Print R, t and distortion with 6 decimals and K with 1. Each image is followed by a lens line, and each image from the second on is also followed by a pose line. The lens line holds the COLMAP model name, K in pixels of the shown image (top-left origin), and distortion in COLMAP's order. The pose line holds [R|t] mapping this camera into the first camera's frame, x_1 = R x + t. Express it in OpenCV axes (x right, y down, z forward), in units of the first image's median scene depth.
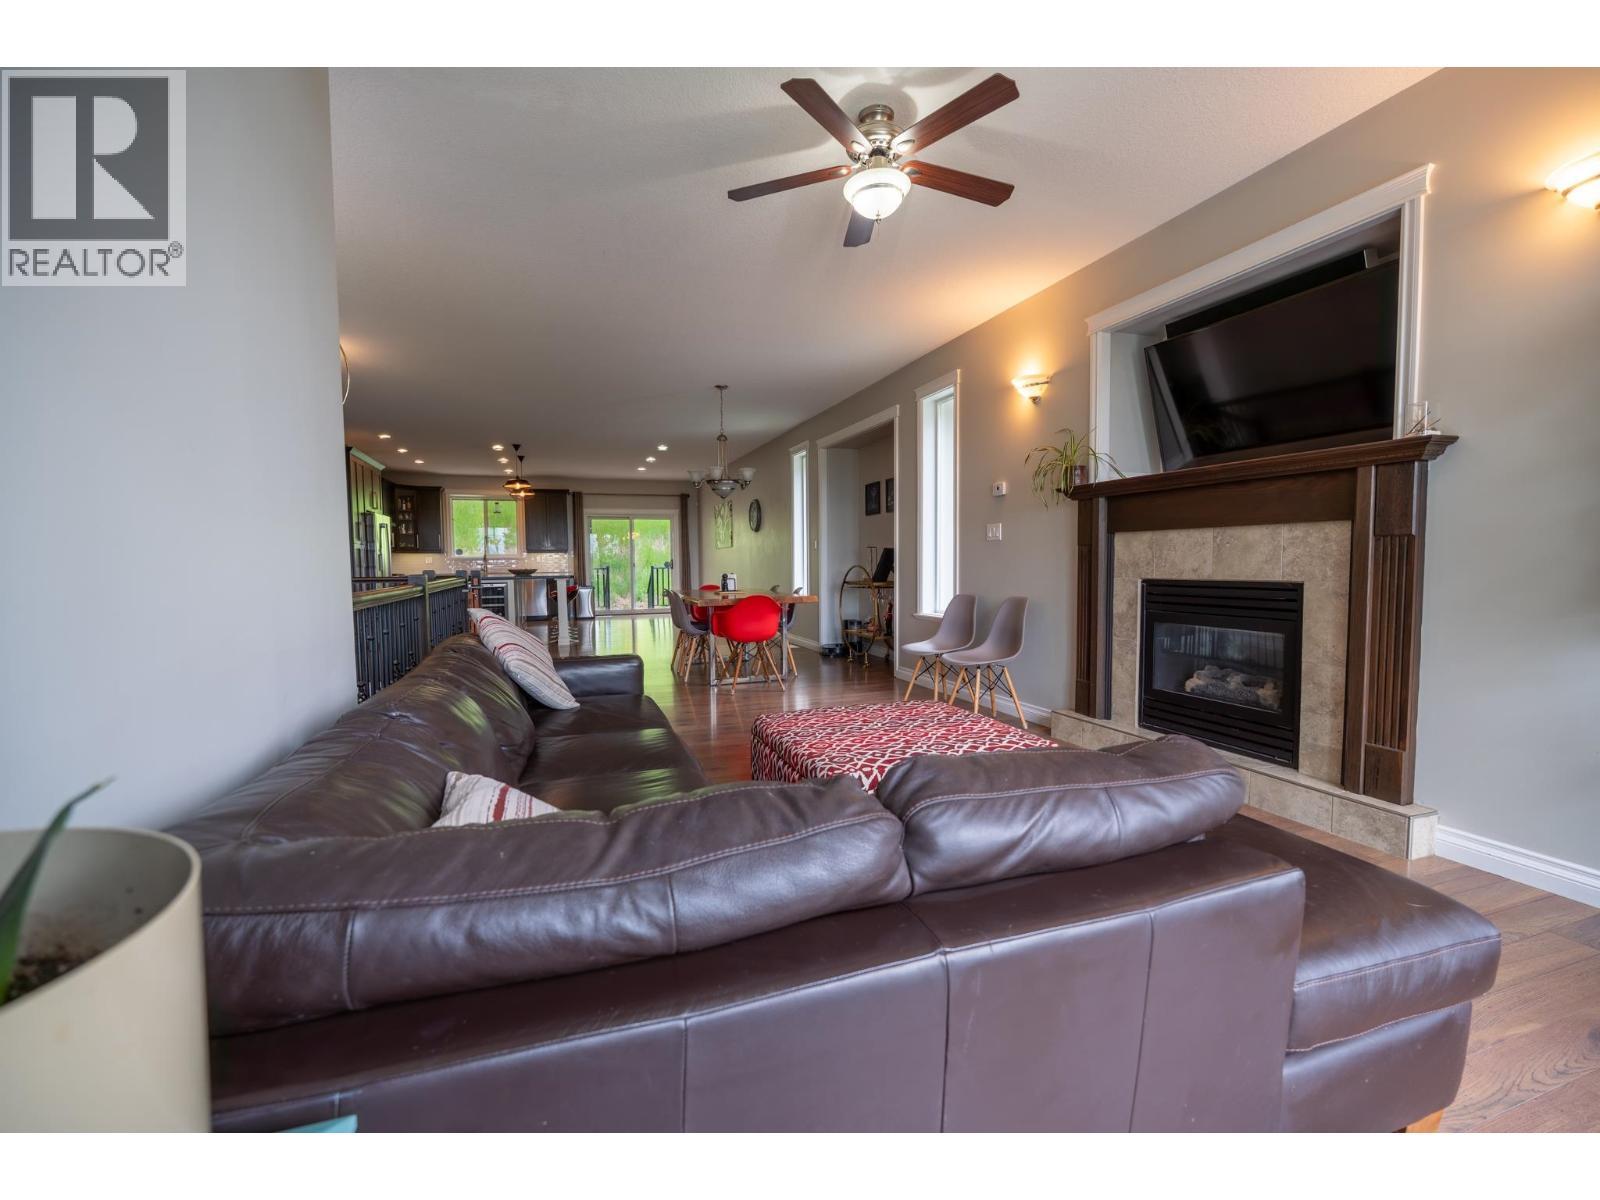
lens RADIAL K [[696.0, 0, 797.5], [0, 696.0, 597.5], [0, 0, 1]] dist [0.000042, -0.000655]
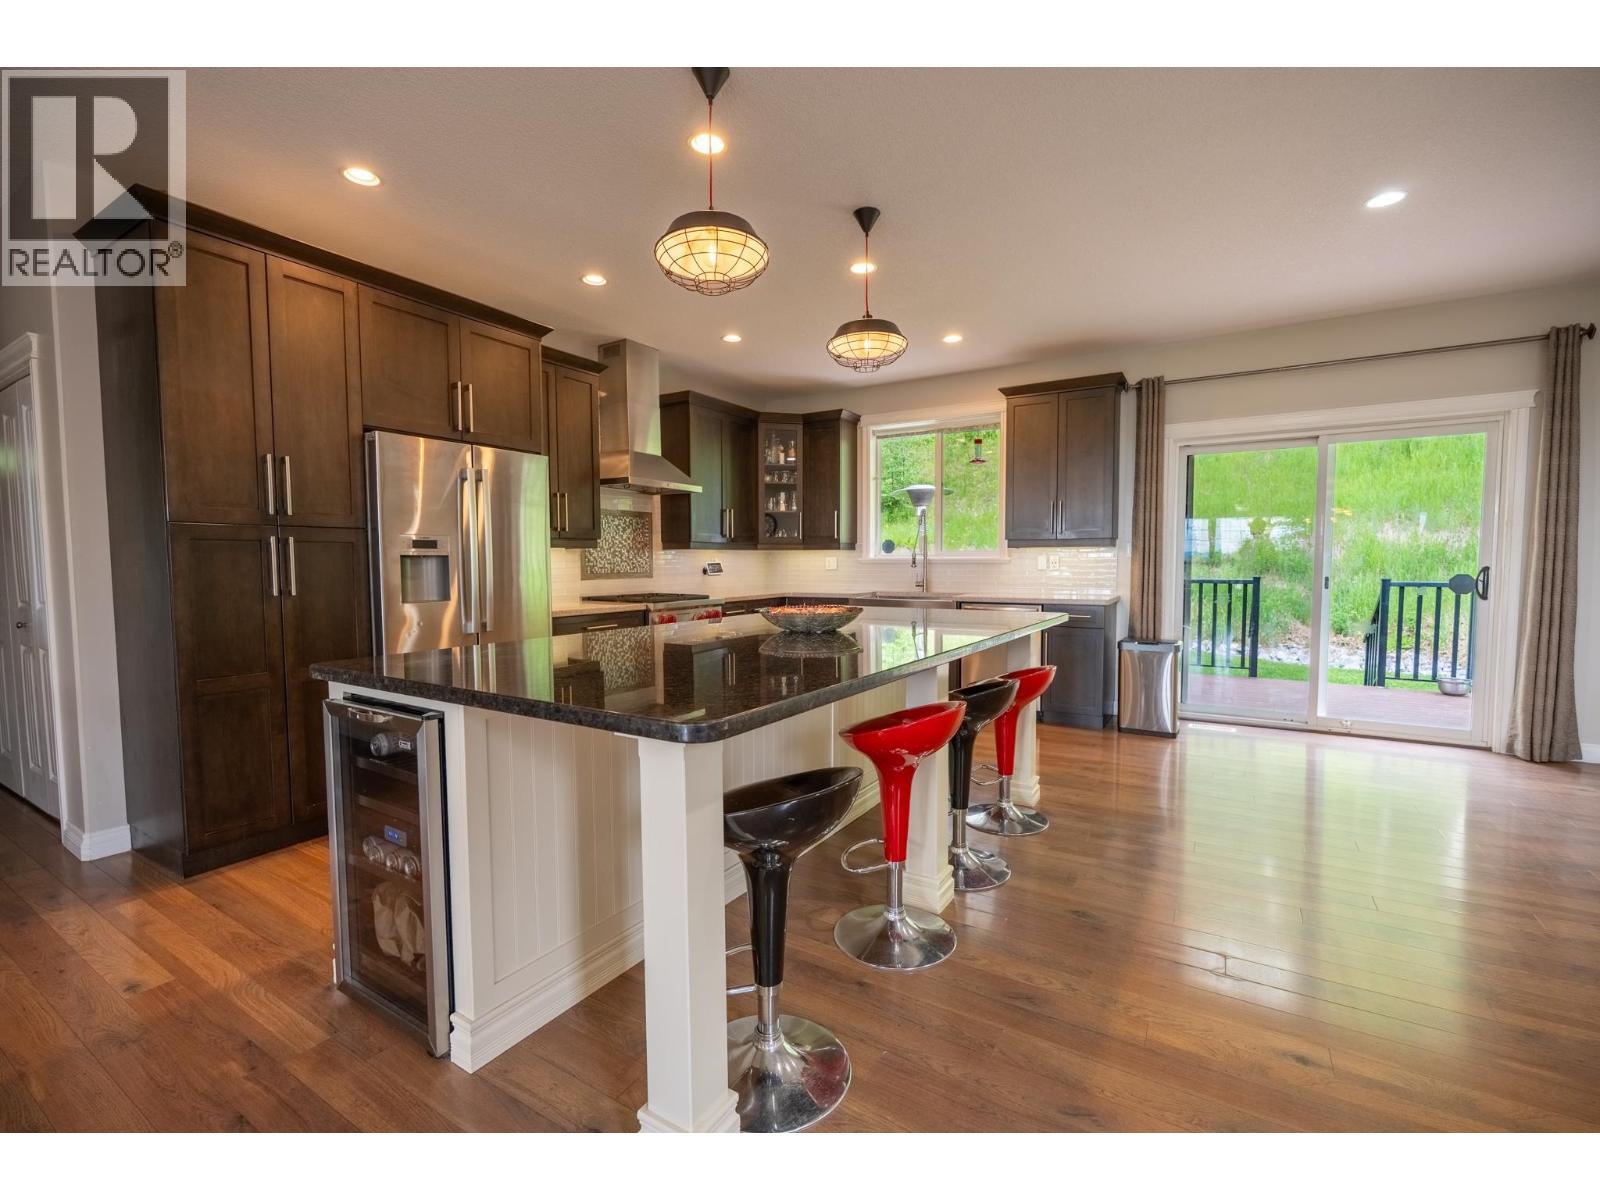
lens RADIAL K [[696.0, 0, 794.5], [0, 696.0, 598.4], [0, 0, 1]] dist [0.000042, -0.000655]
pose [[0.632033, 0.046896, -0.773521, -0.146057], [-0.043241, 0.998746, 0.025219, -0.037854], [0.773734, 0.017509, 0.633269, 0.625359]]
